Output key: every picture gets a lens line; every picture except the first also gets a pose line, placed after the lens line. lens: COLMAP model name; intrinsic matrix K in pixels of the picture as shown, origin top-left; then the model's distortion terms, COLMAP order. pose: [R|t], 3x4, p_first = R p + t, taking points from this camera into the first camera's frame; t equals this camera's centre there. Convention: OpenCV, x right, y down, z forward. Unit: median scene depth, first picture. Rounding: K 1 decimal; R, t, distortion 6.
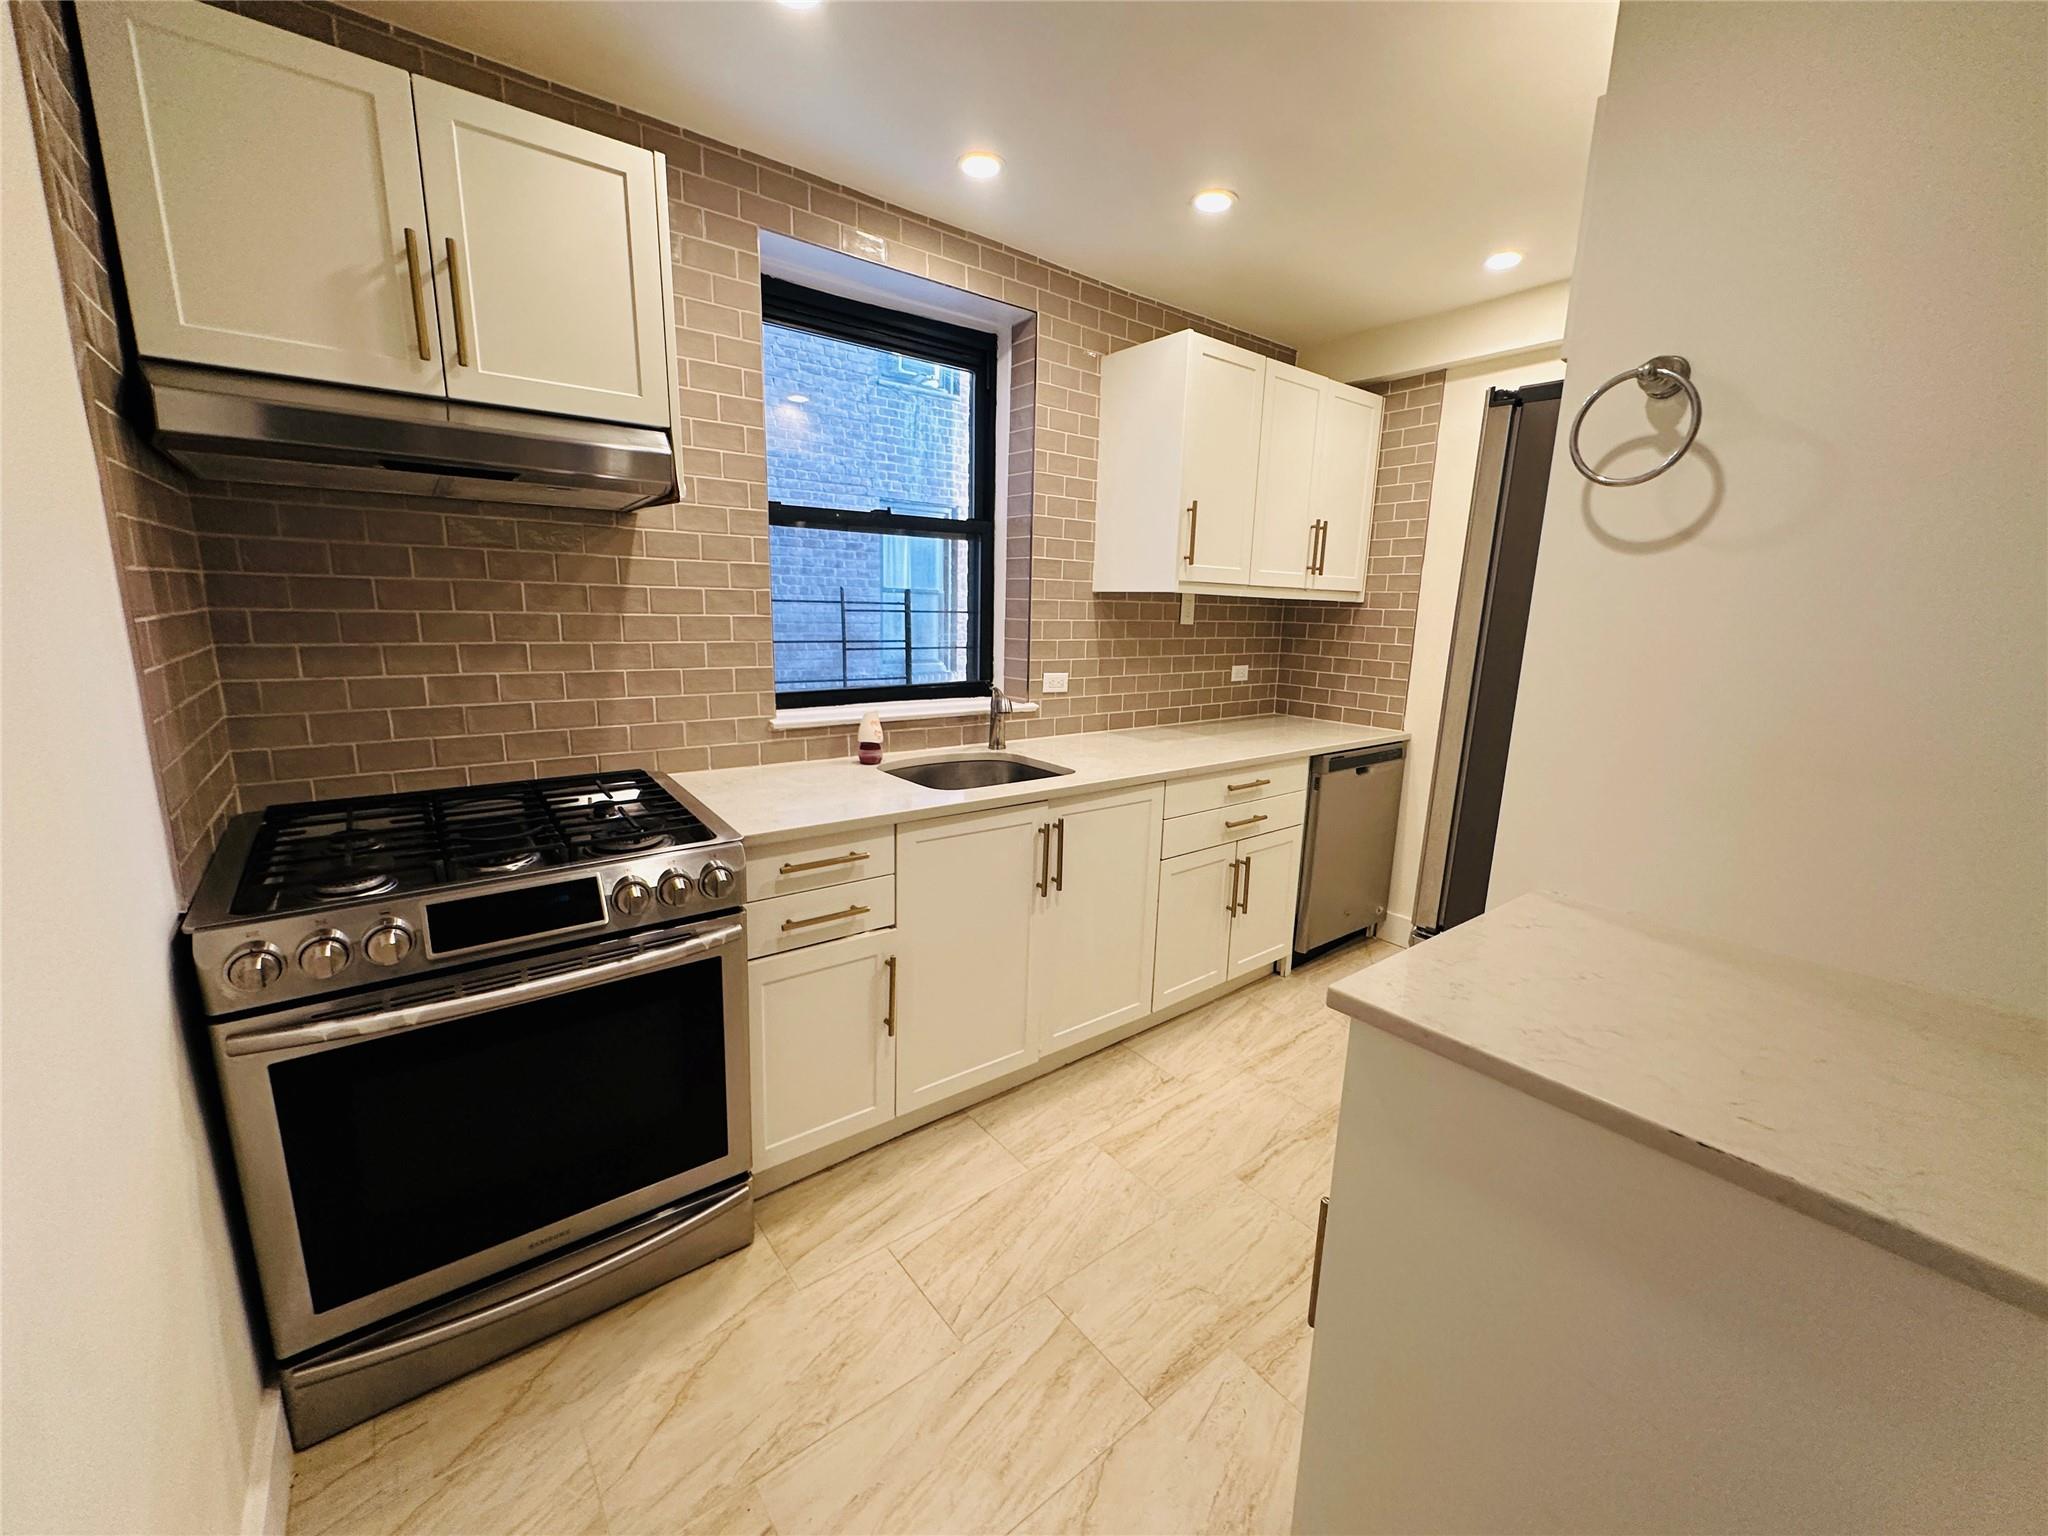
lens RADIAL K [[813.6, 0, 1024.0], [0, 813.6, 768.0], [0, 0, 1]] dist [0.000358, -0.000092]
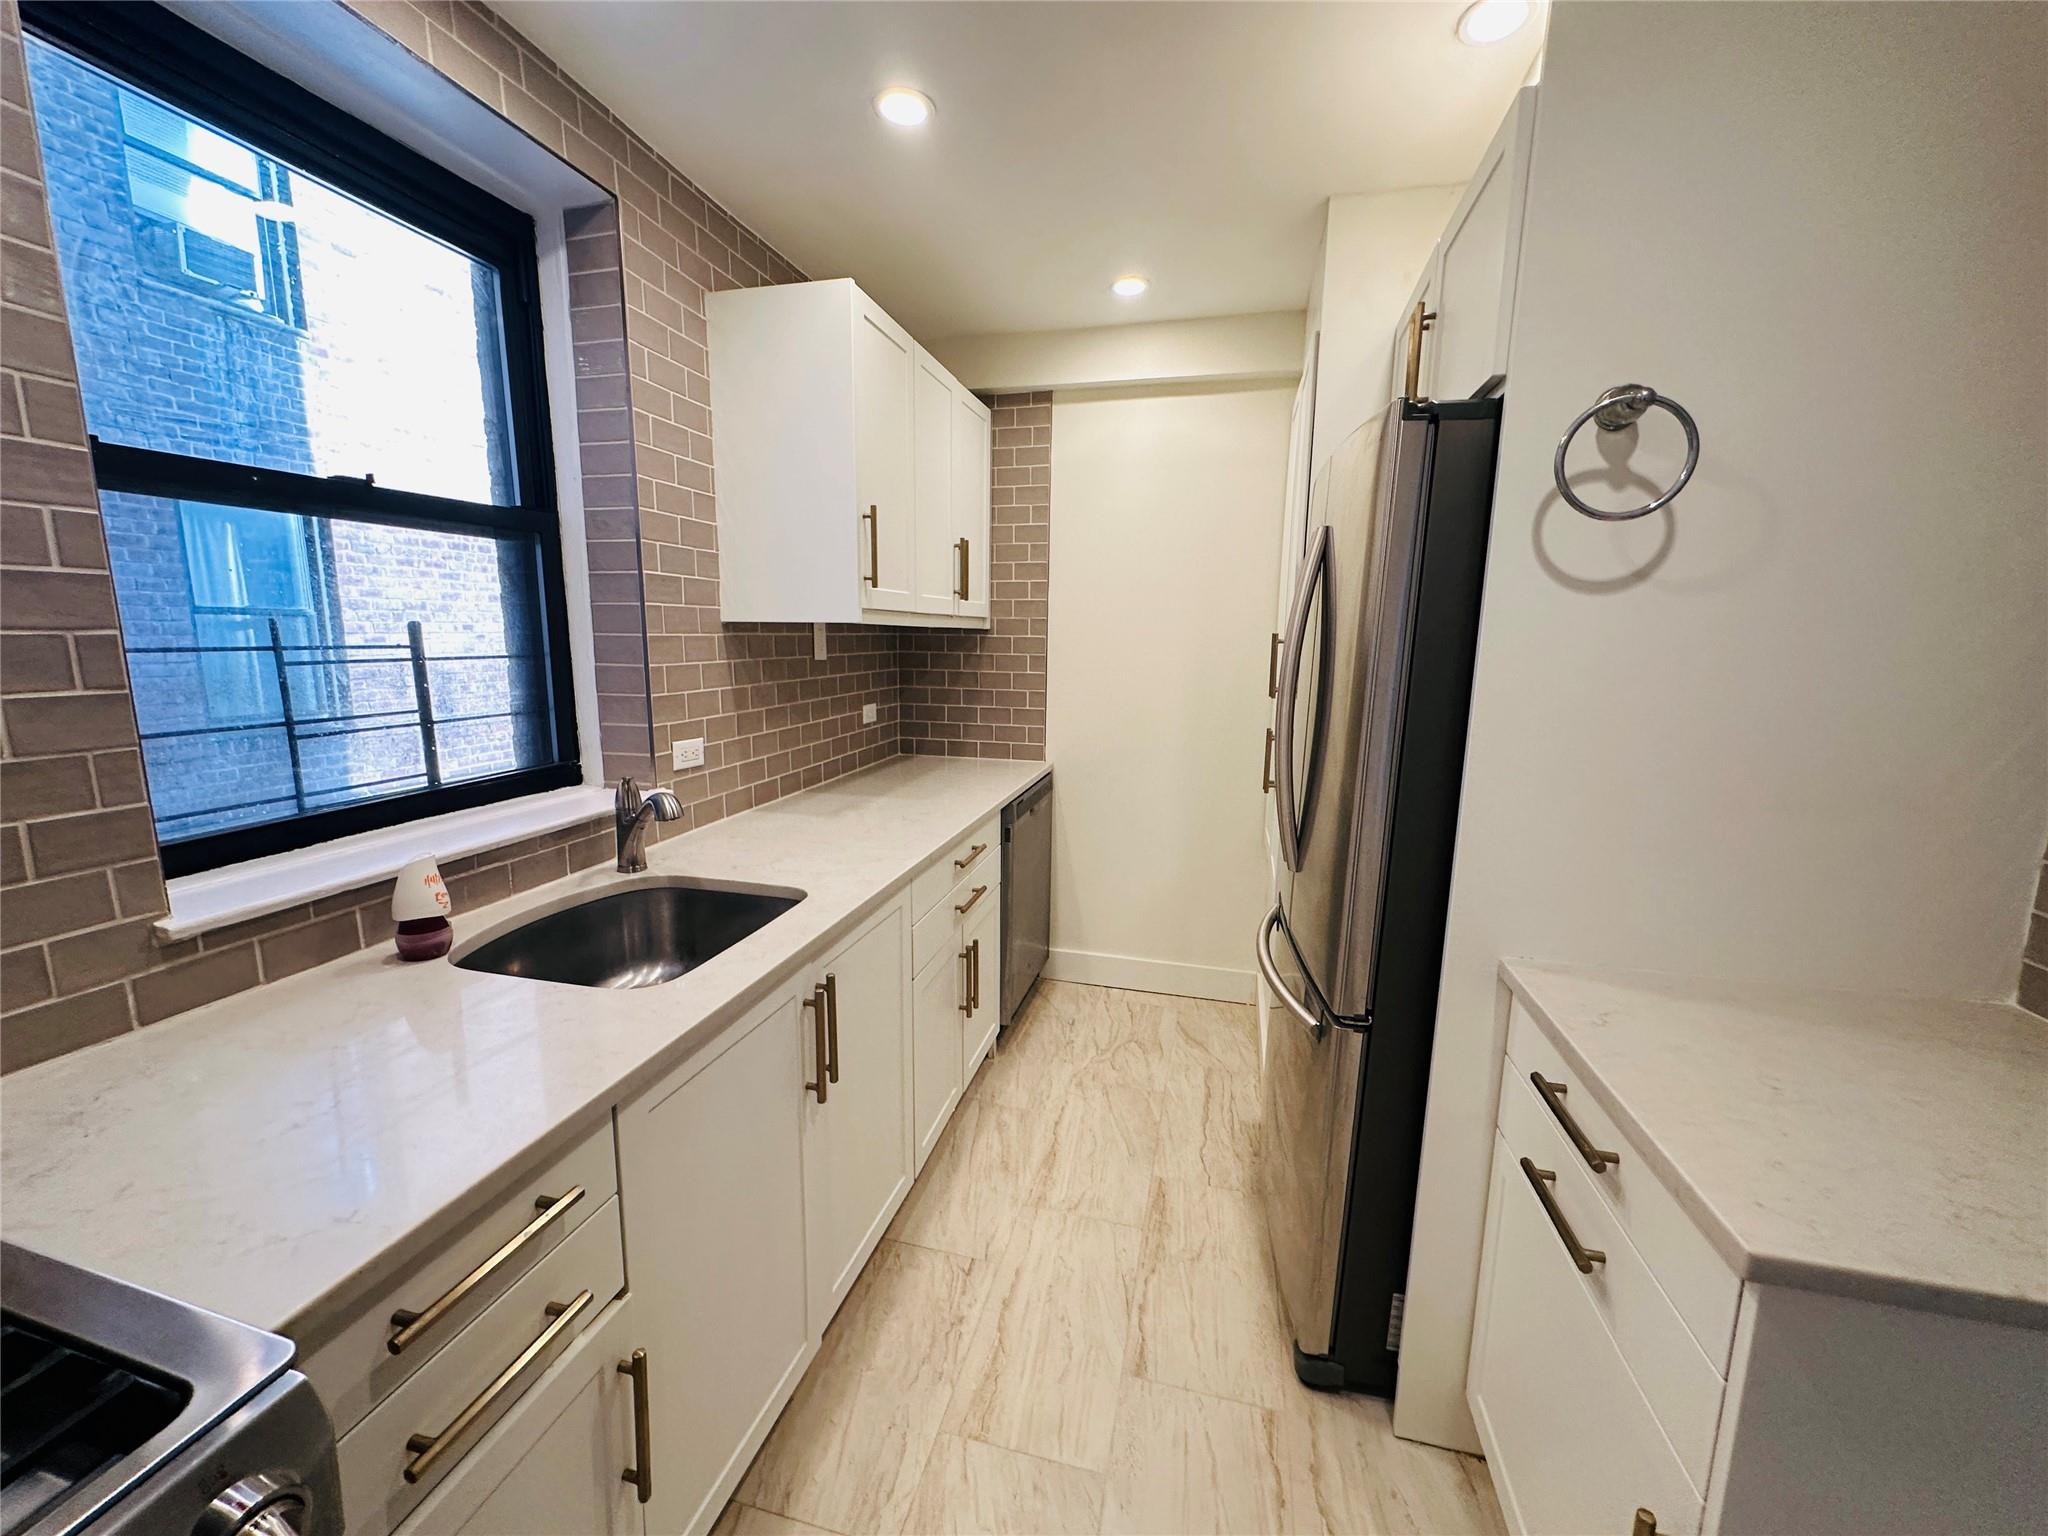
lens RADIAL K [[813.6, 0, 1024.0], [0, 813.6, 768.0], [0, 0, 1]] dist [0.000358, -0.000092]
pose [[0.790784, -0.116661, 0.600875, -0.151397], [0.128302, 0.991453, 0.023640, -0.072443], [-0.598497, 0.058399, 0.798994, 0.278281]]
